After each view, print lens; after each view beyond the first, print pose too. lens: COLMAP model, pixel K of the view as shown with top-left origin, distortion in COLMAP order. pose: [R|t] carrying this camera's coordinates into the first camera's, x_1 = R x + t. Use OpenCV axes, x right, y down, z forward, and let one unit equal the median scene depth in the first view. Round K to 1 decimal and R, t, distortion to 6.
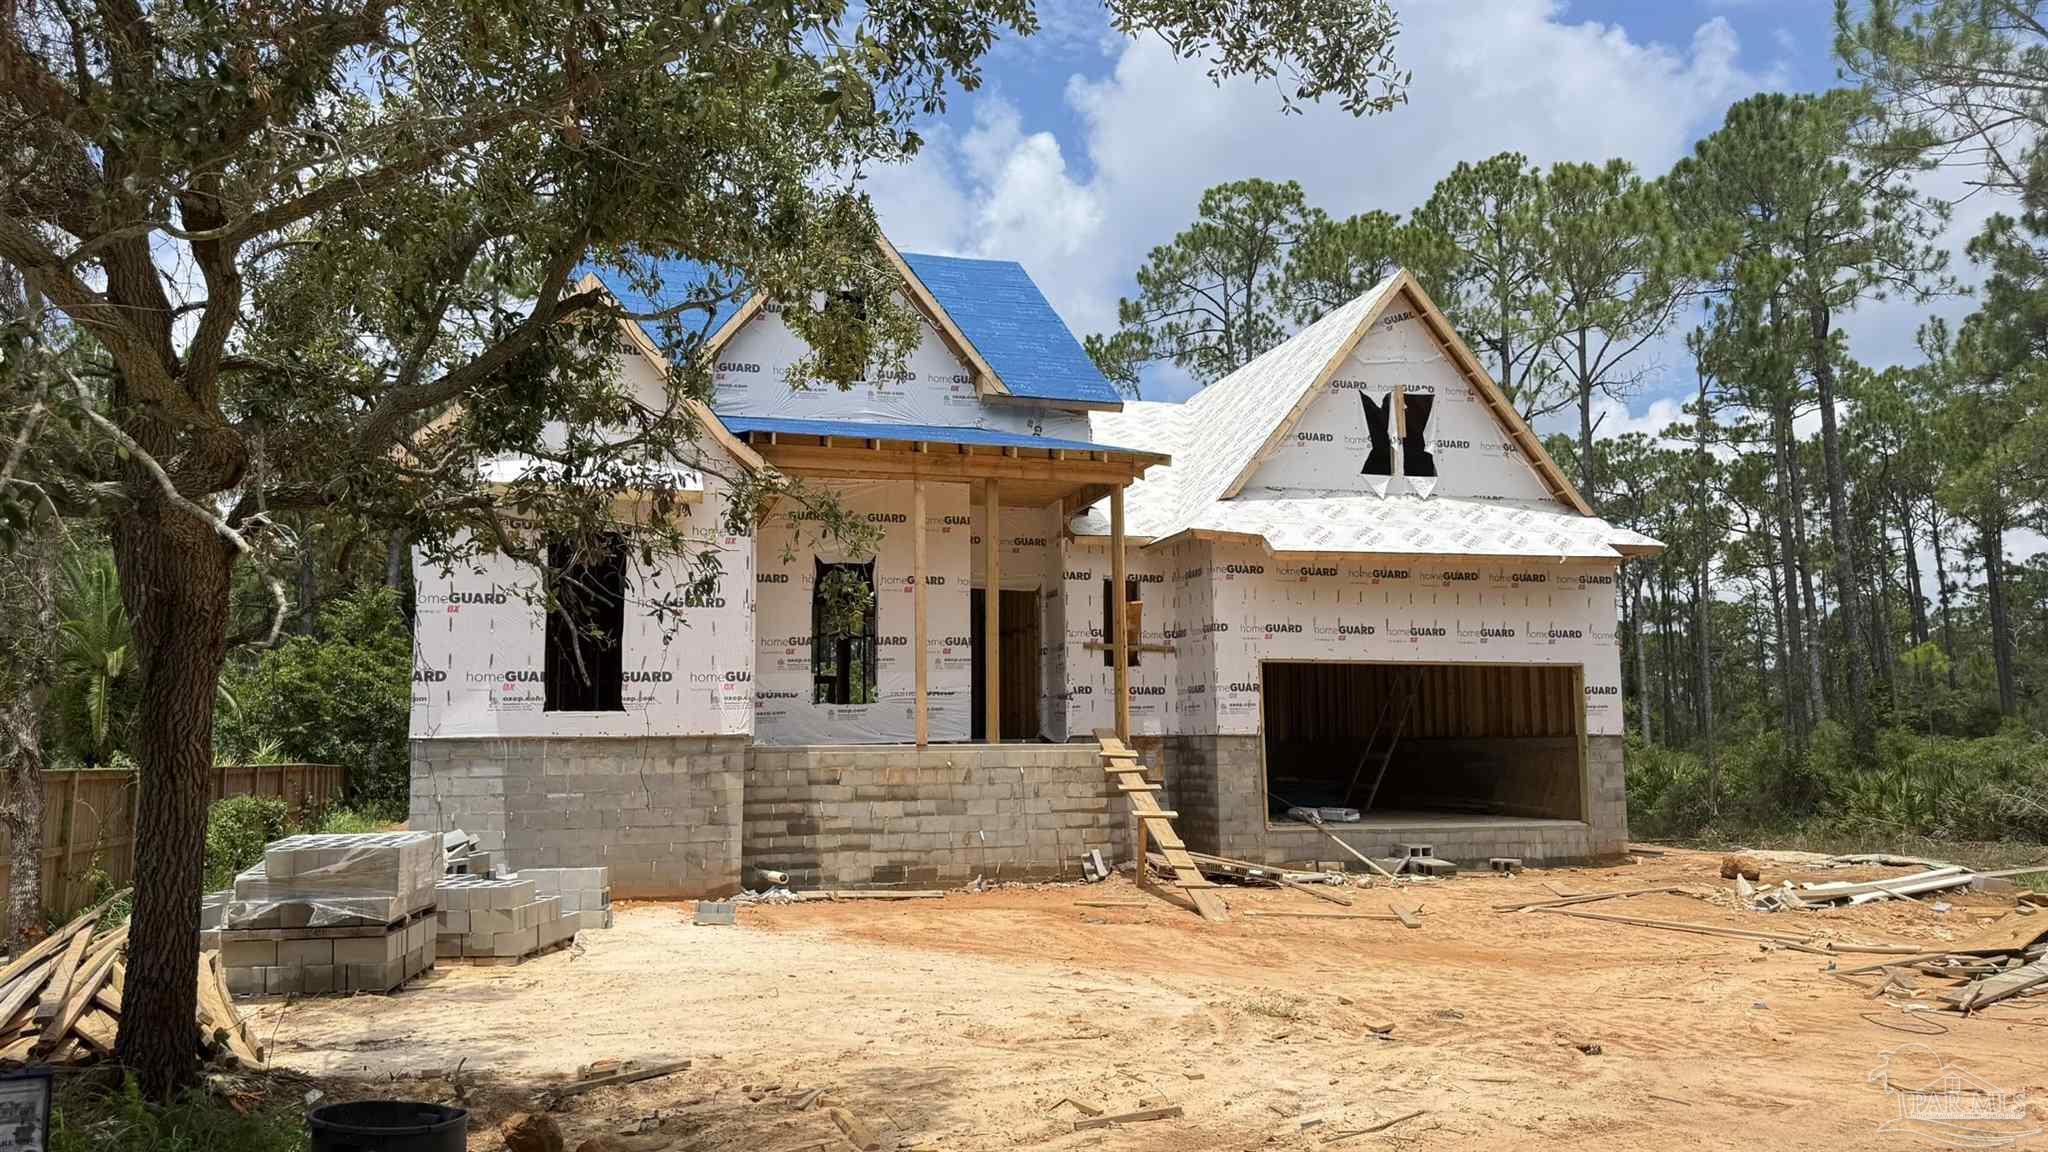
lens RADIAL K [[1443.1, 0, 1016.3], [0, 1443.1, 561.4], [0, 0, 1]] dist [0.083923, -0.015690]
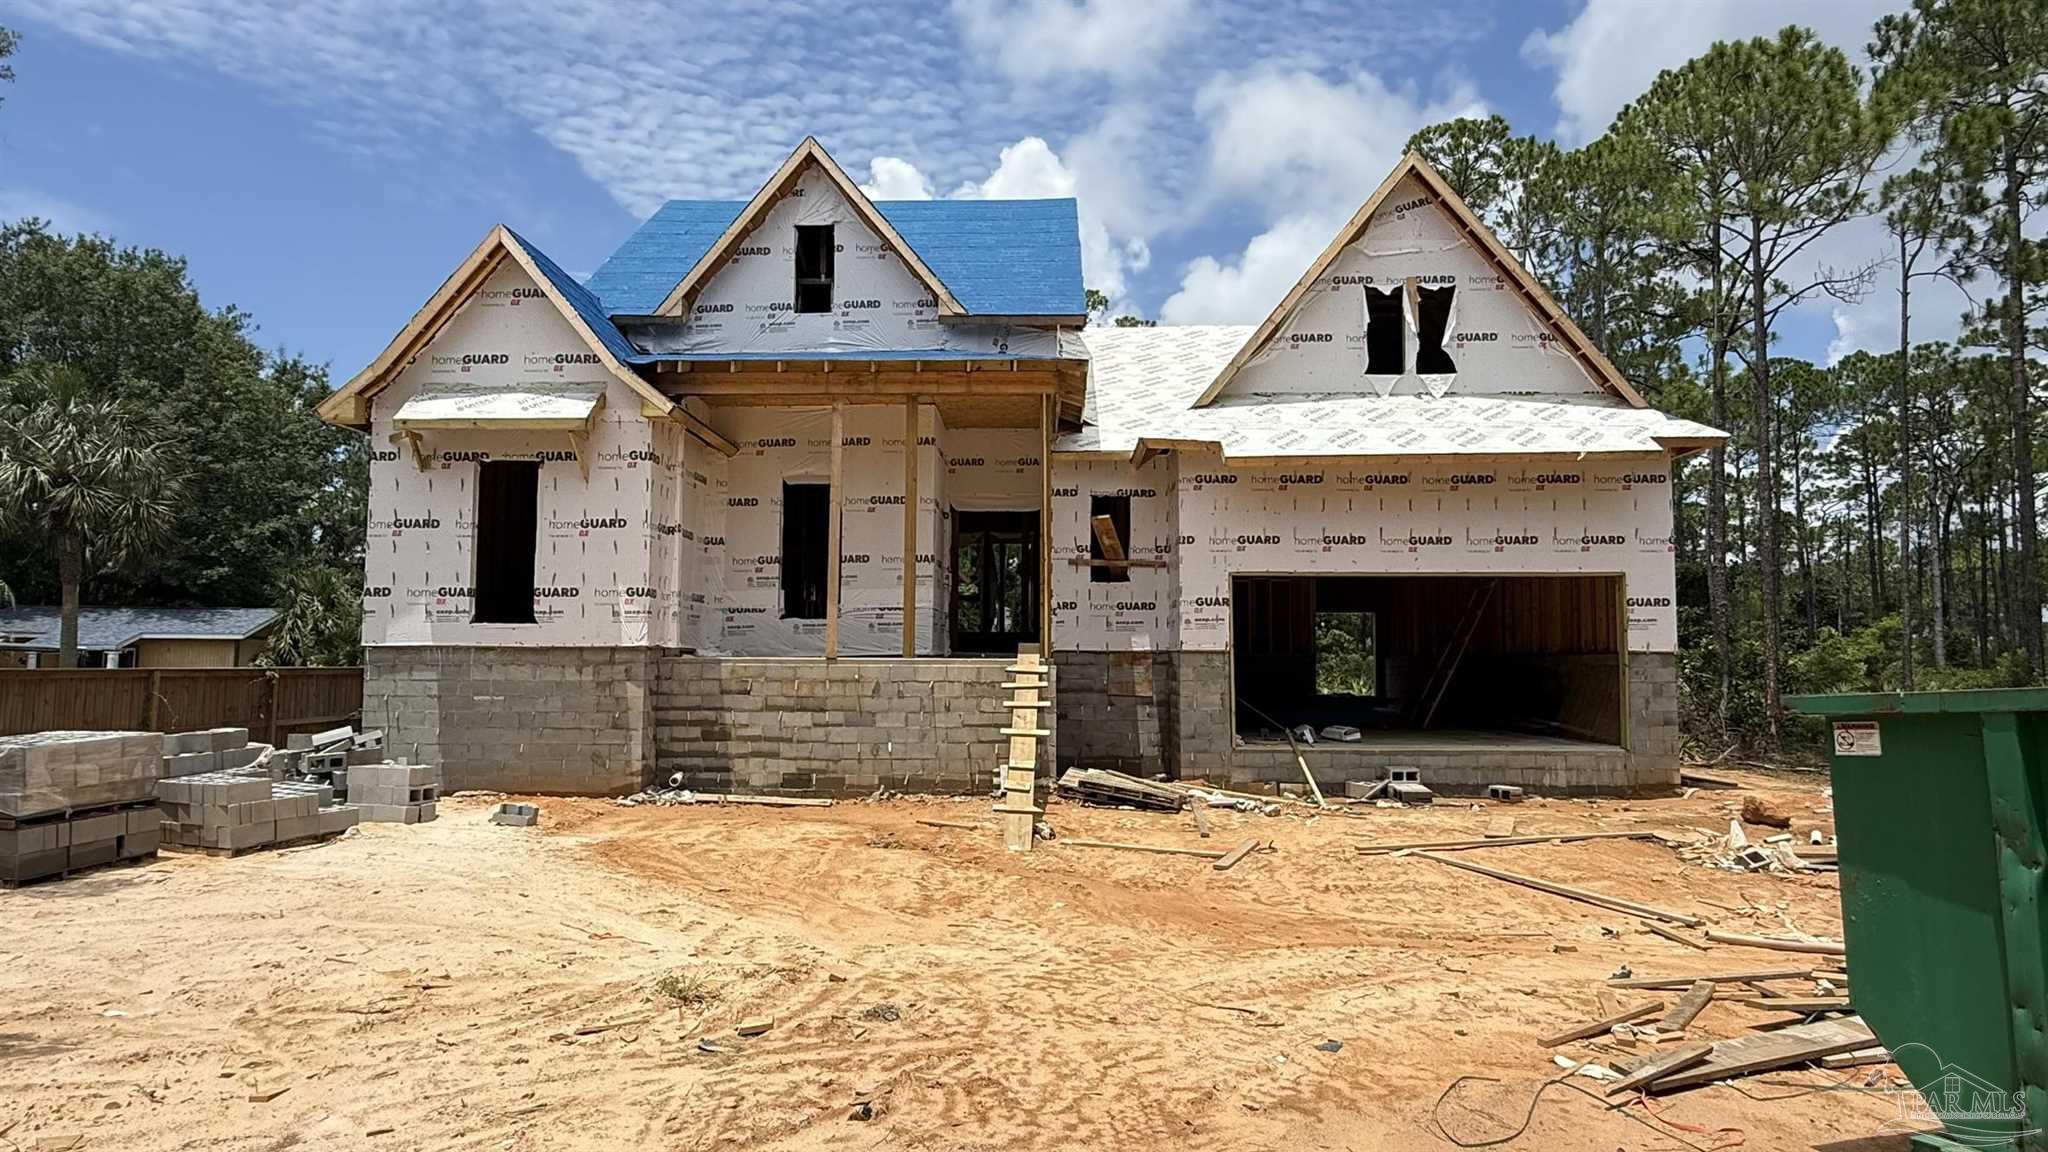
lens RADIAL K [[1156.6, 0, 1030.1], [0, 1156.6, 567.9], [0, 0, 1]] dist [-0.002771, 0.011617]
pose [[0.949851, -0.014039, -0.312389, 0.285142], [0.029727, 0.998521, 0.045512, 0.025926], [0.311288, -0.052516, 0.948864, 0.233181]]
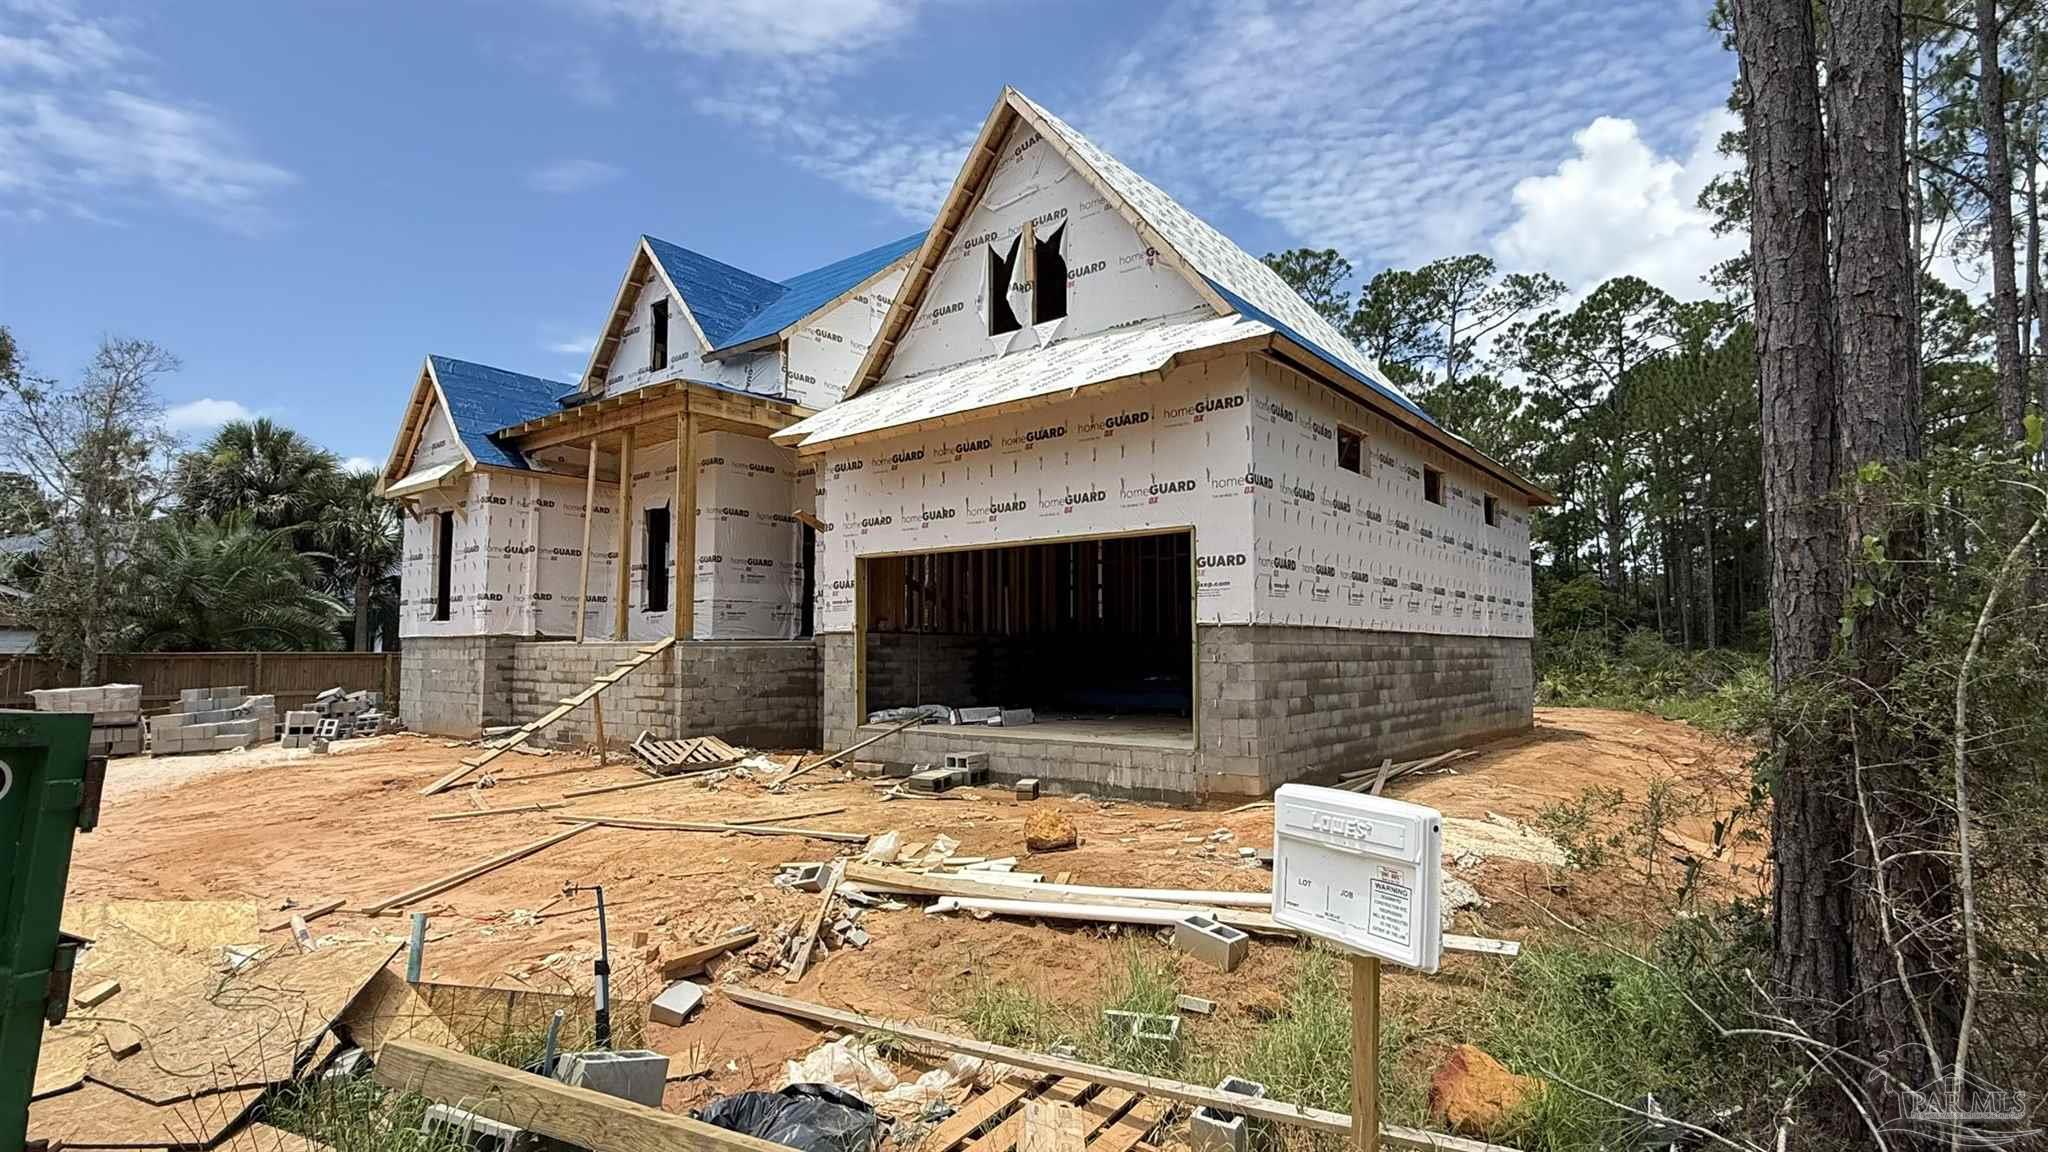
lens RADIAL K [[1039.8, 0, 1005.5], [0, 1039.8, 572.9], [0, 0, 1]] dist [0.005326, 0.000118]
pose [[0.561468, -0.056820, -0.825545, 0.819118], [0.101675, 0.994817, 0.000680, 0.090131], [0.821228, -0.084319, 0.564336, 0.688984]]
